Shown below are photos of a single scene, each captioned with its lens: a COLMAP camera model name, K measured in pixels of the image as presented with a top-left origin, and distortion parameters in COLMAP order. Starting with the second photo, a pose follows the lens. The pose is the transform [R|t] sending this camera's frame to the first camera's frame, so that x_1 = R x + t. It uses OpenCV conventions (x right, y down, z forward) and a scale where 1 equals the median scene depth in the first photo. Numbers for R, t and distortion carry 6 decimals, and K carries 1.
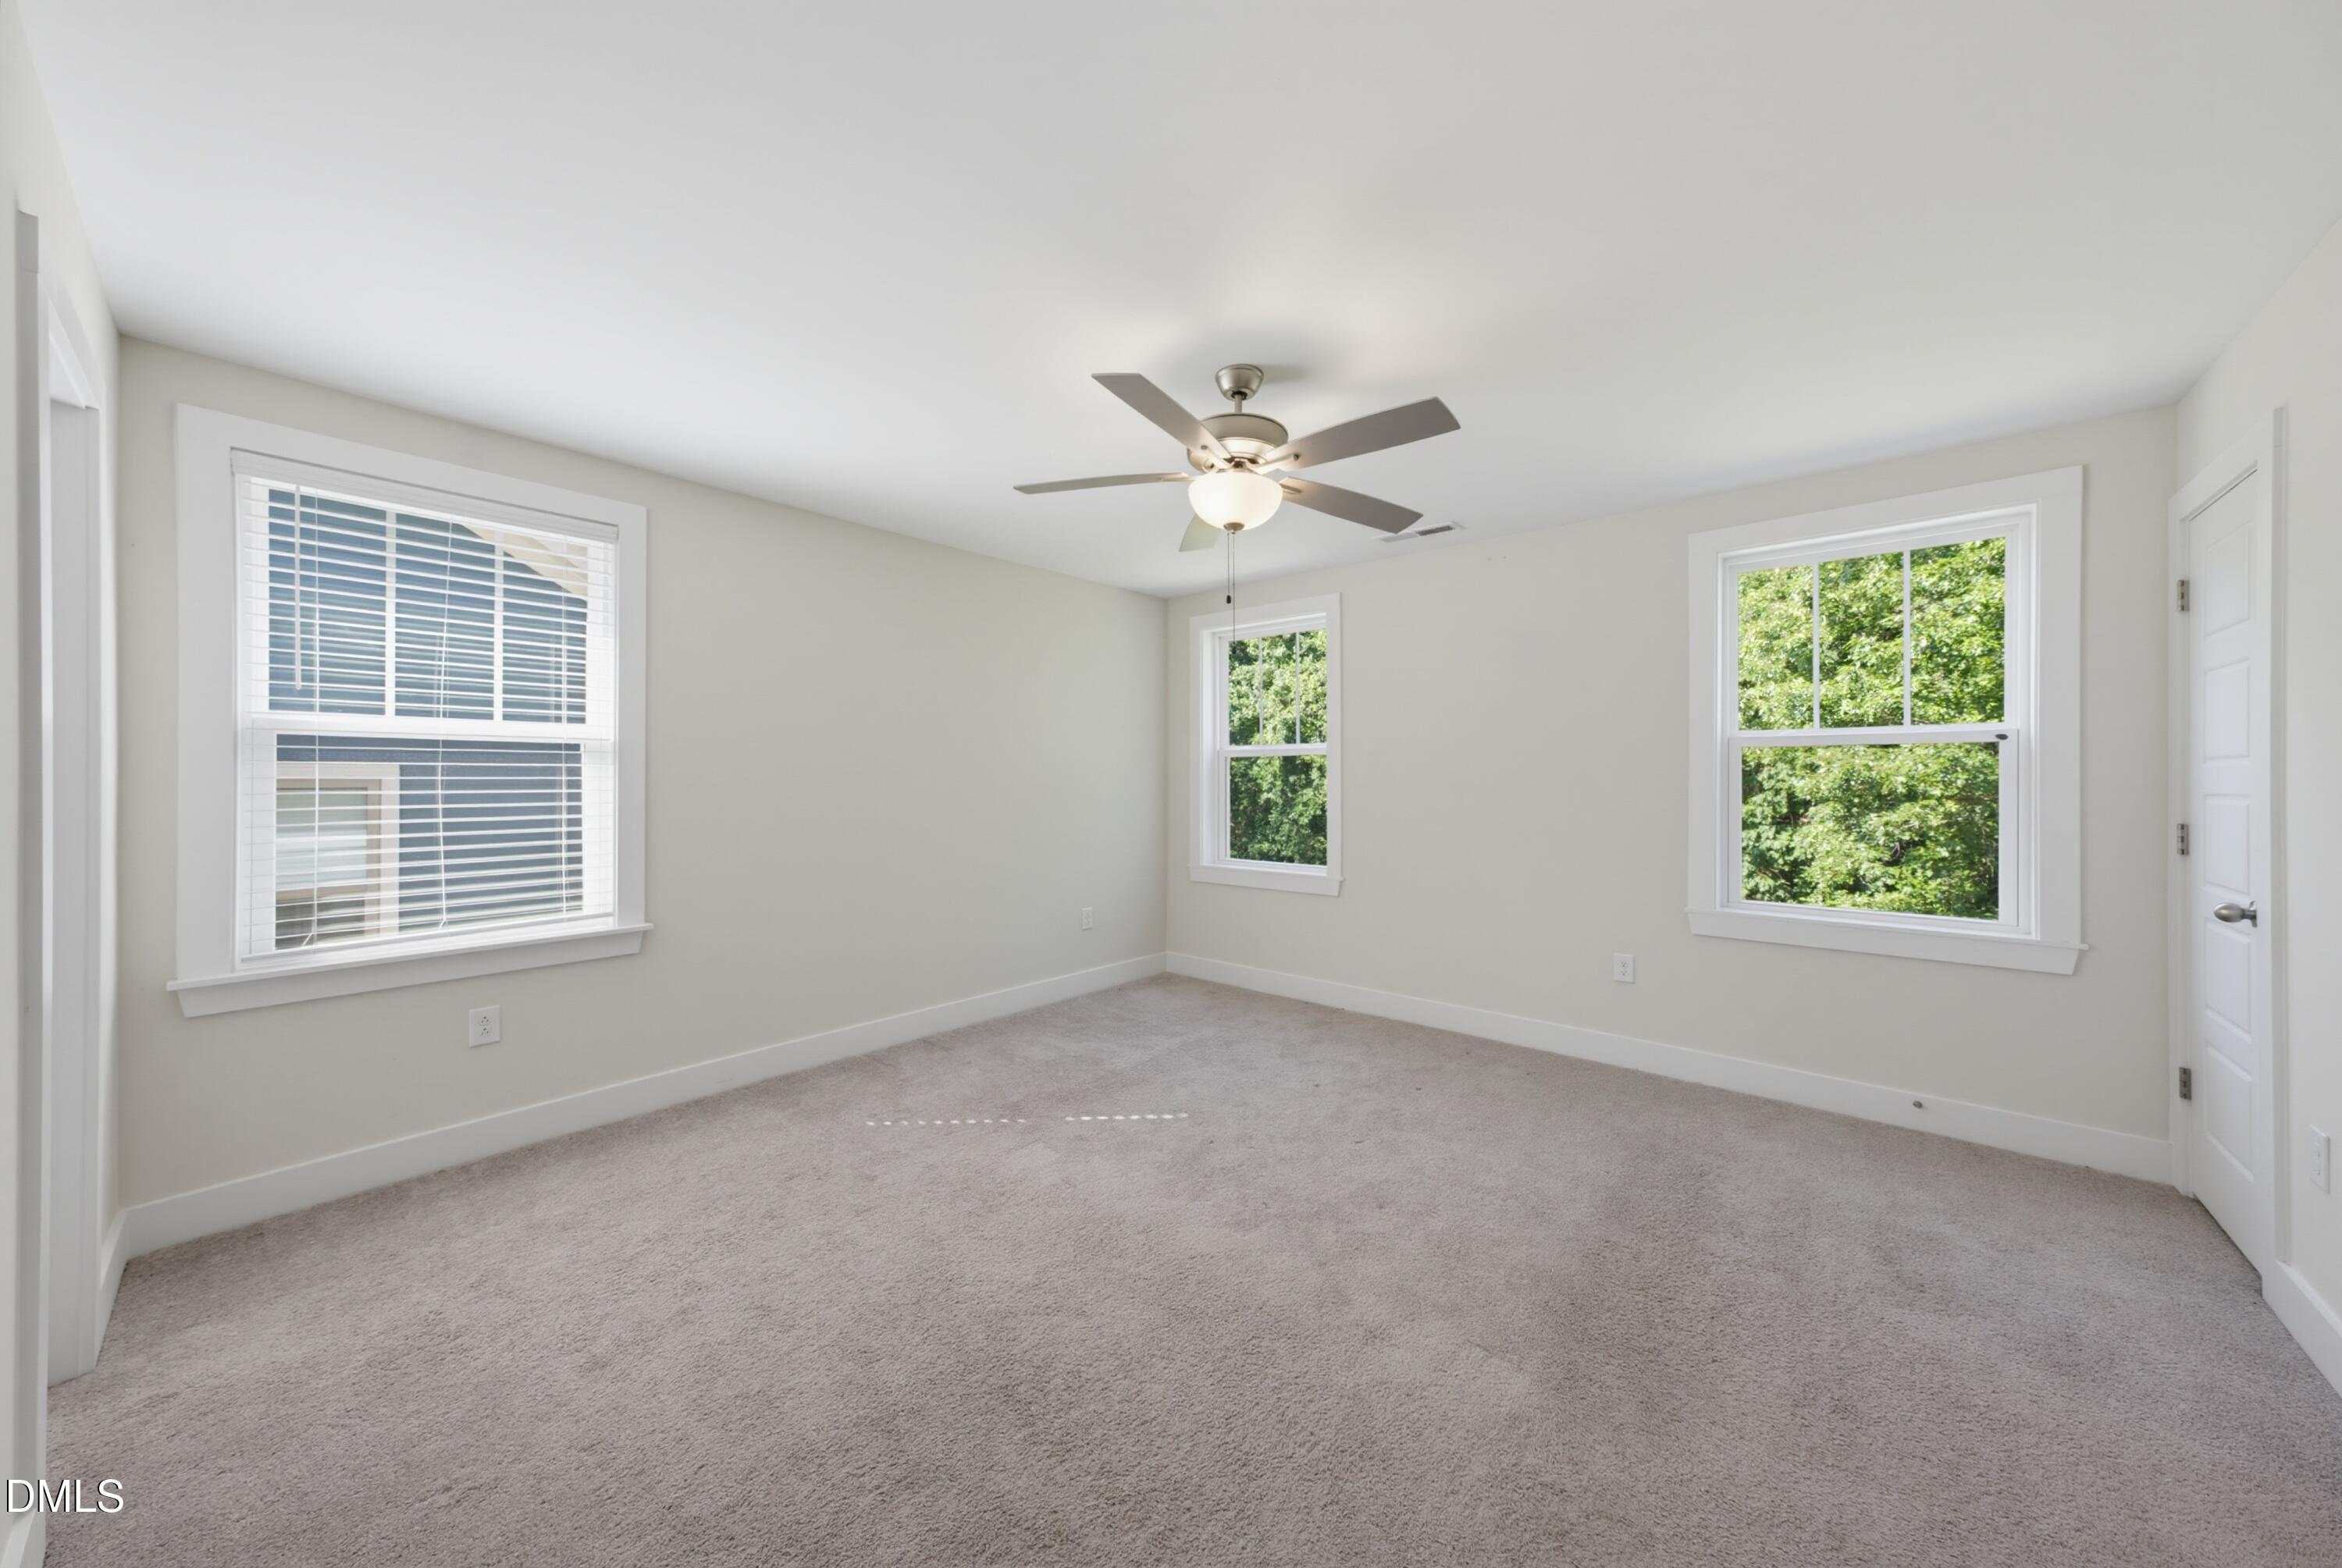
lens RADIAL K [[806.1, 0, 1171.0], [0, 806.1, 784.0], [0, 0, 1]] dist [0.000059, -0.000002]
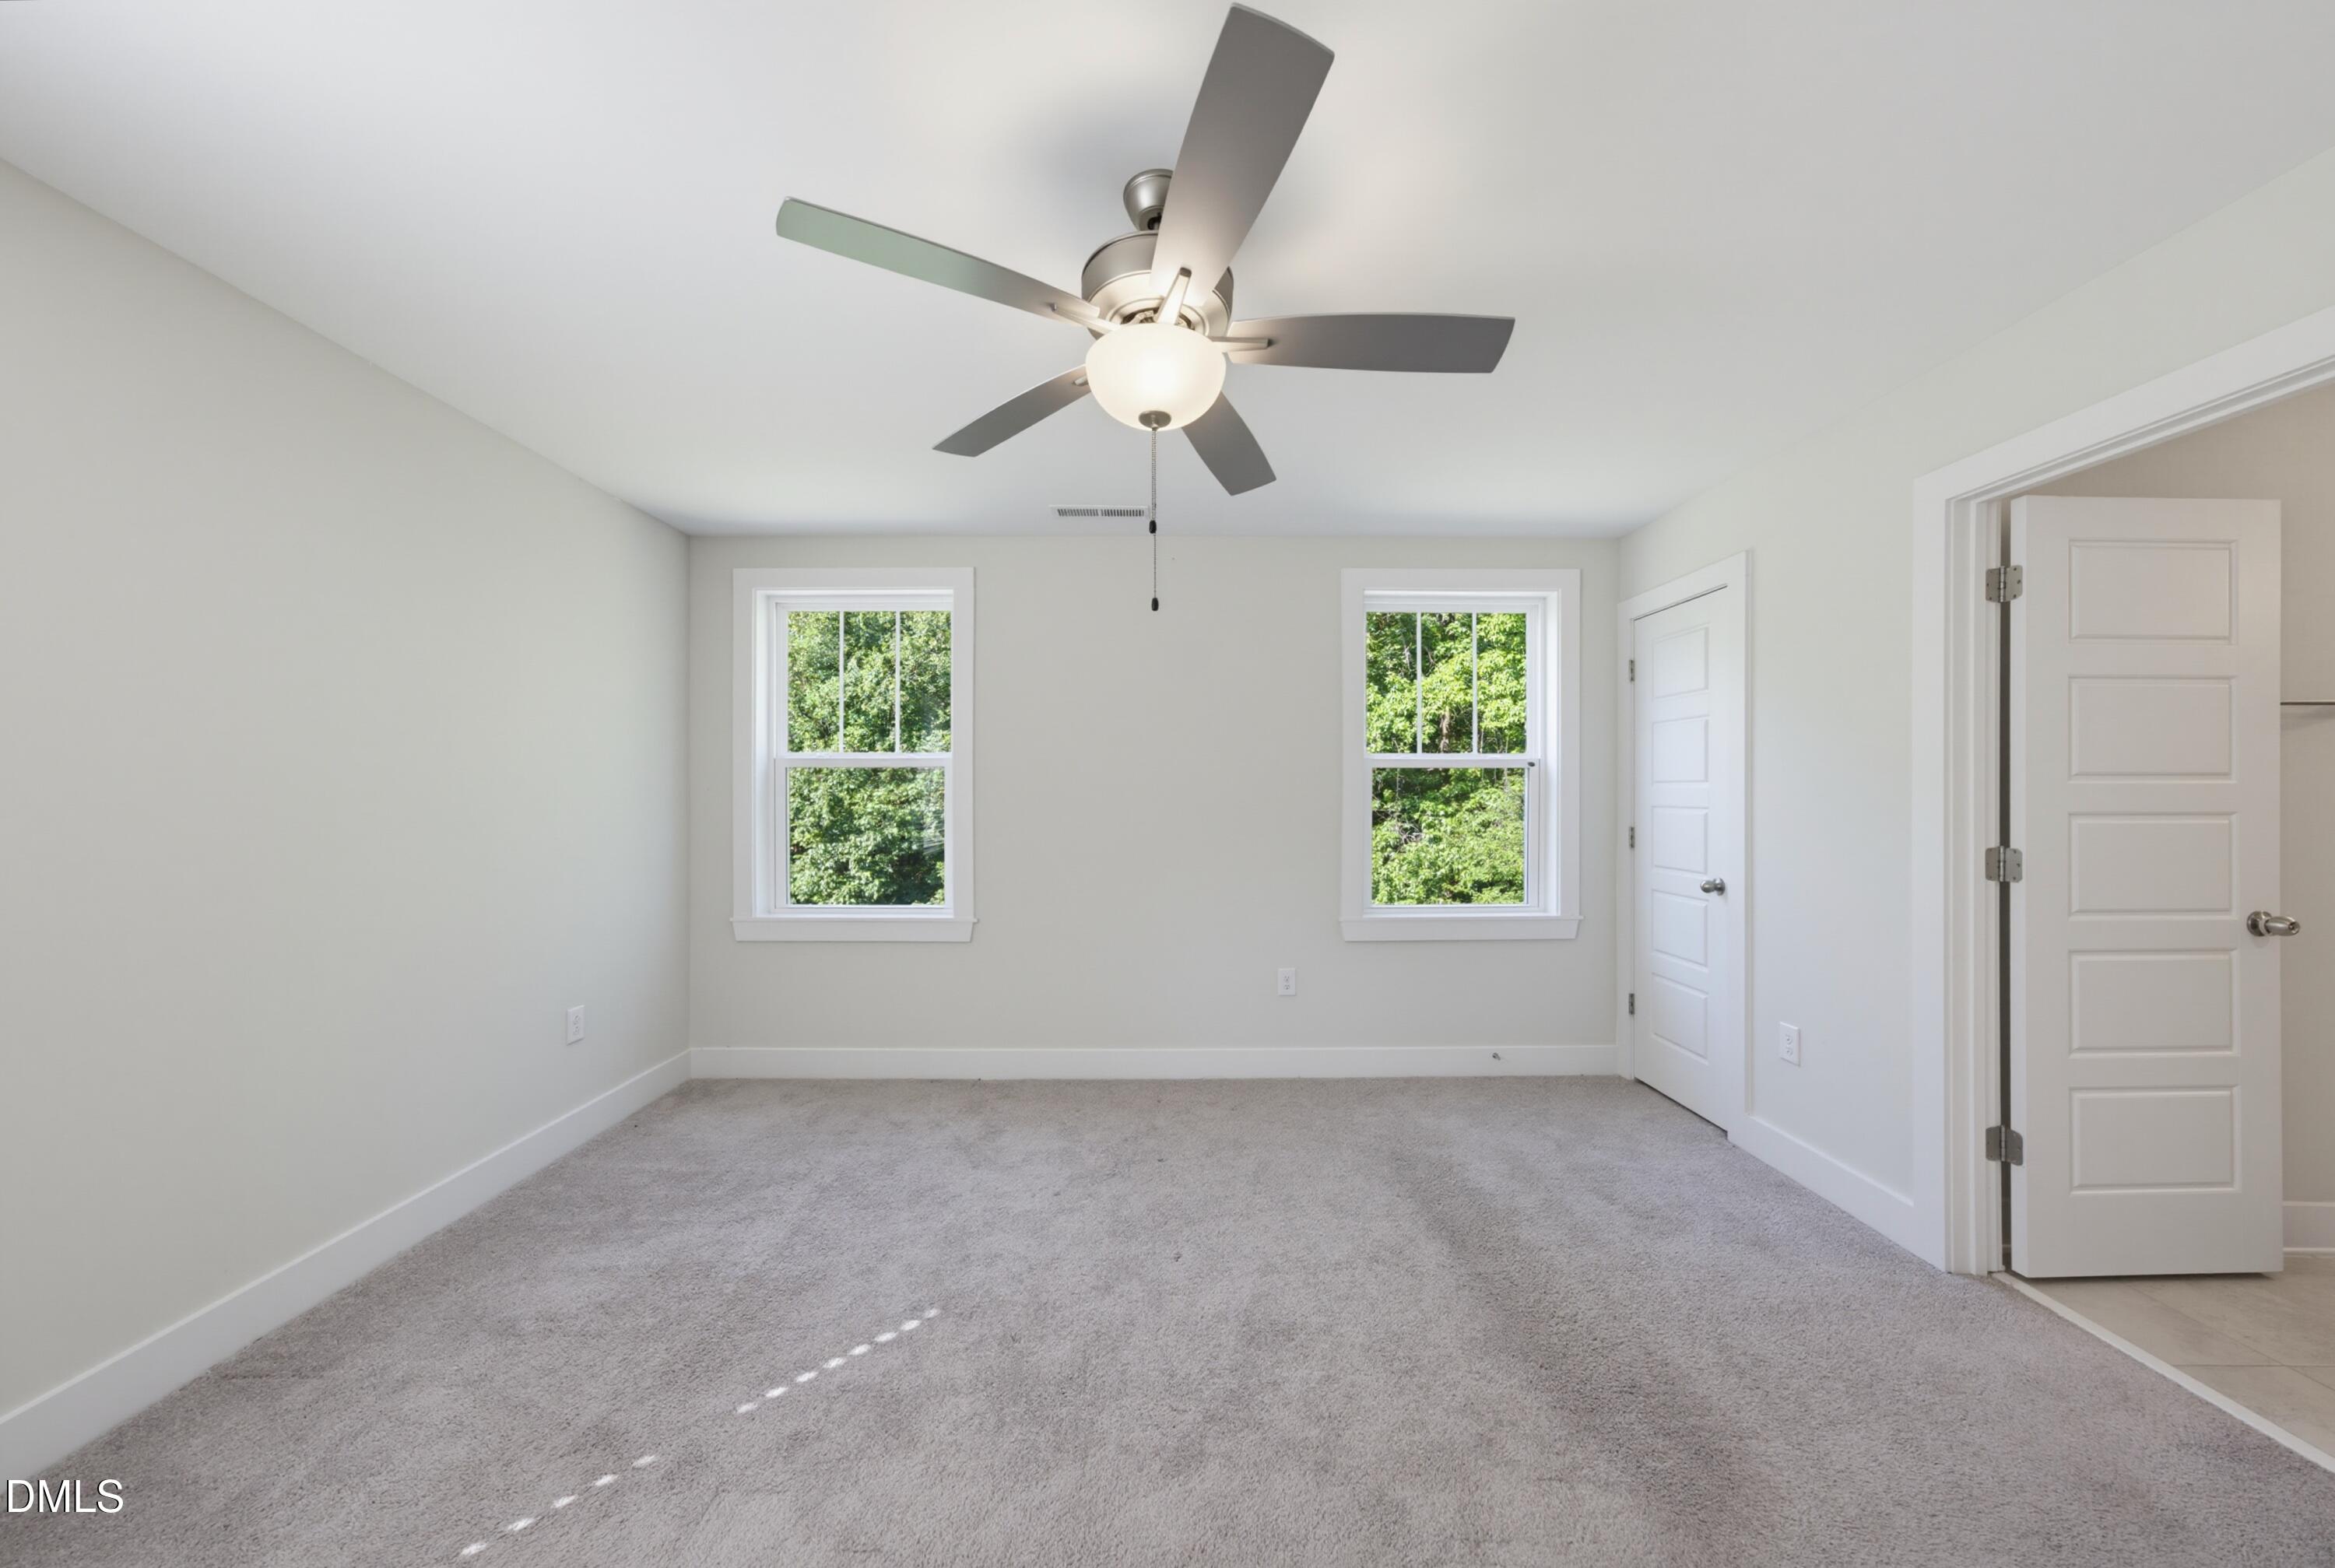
lens RADIAL K [[813.1, 0, 1197.4], [0, 813.1, 792.9], [0, 0, 1]] dist [-0.028512, 0.016158]
pose [[0.744429, 0.003891, 0.667690, -0.258737], [0.005112, 0.999920, -0.011527, 0.000476], [-0.667682, 0.011994, 0.744350, 0.366524]]
